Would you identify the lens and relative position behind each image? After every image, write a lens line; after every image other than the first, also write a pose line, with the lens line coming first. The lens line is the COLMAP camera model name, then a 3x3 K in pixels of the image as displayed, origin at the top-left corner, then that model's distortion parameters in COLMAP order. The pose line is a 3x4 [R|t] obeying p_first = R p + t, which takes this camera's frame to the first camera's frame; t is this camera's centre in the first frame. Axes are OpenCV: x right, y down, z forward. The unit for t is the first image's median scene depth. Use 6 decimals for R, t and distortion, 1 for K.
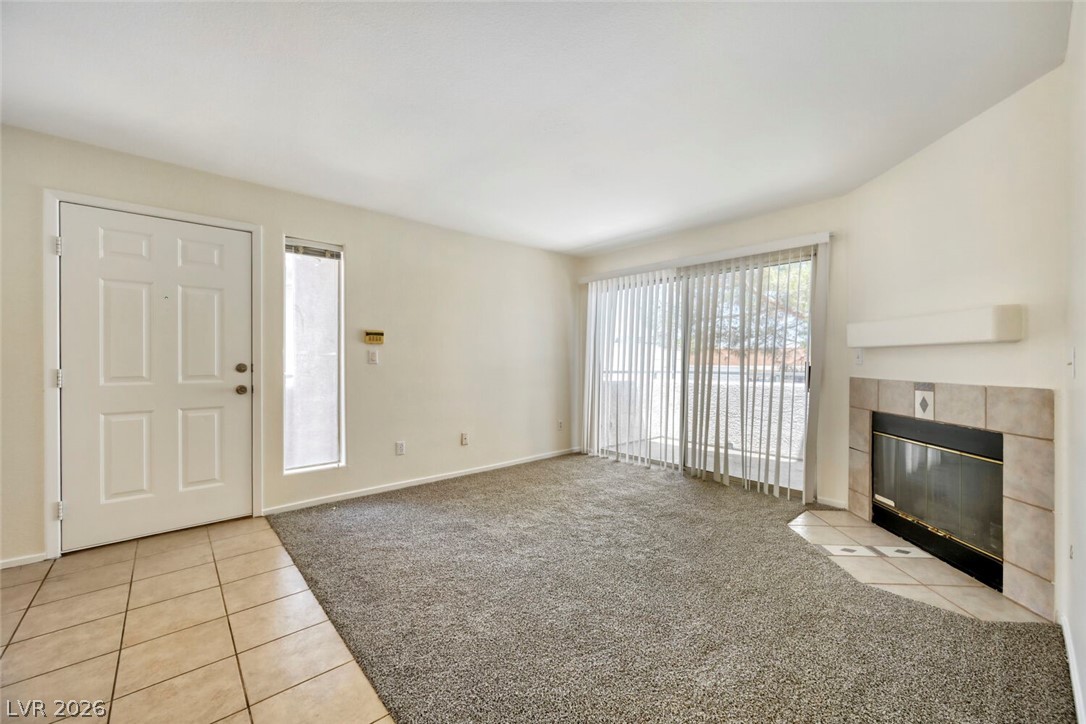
lens RADIAL K [[426.0, 0, 548.1], [0, 426.0, 360.0], [0, 0, 1]] dist [-0.001186, 0.001001]
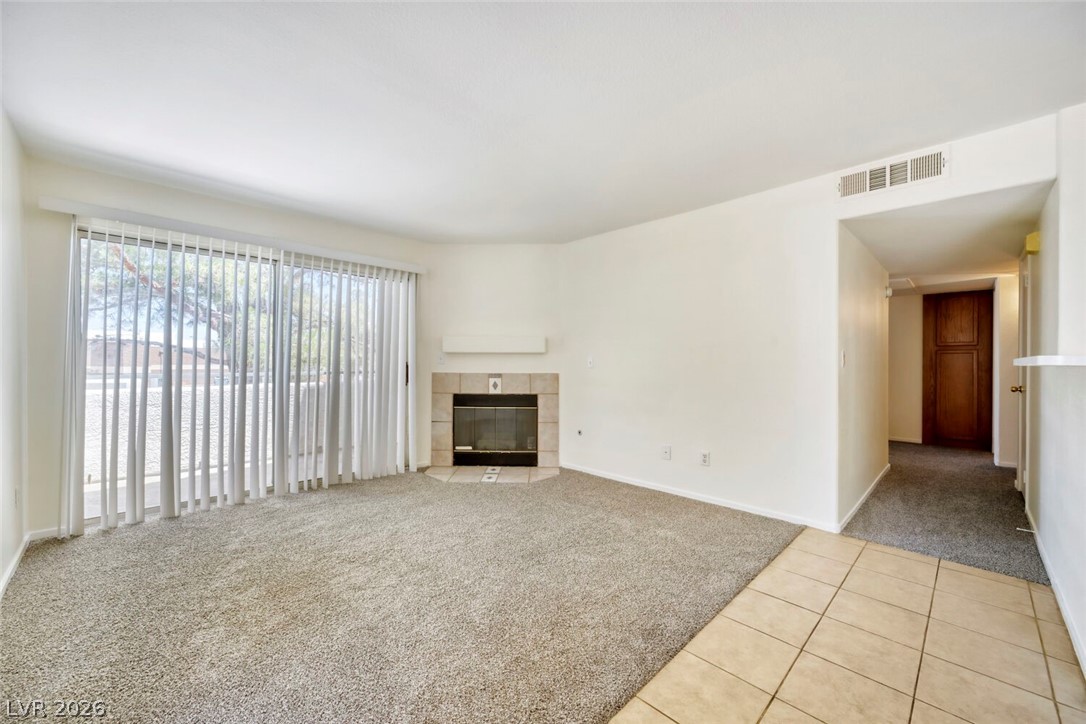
lens RADIAL K [[426.0, 0, 540.8], [0, 426.0, 365.6], [0, 0, 1]] dist [-0.001186, 0.001001]
pose [[-0.045156, -0.011808, 0.998910, -0.846882], [-0.005412, 0.999918, 0.011575, -0.002219], [-0.998965, -0.004883, -0.045216, 0.803201]]
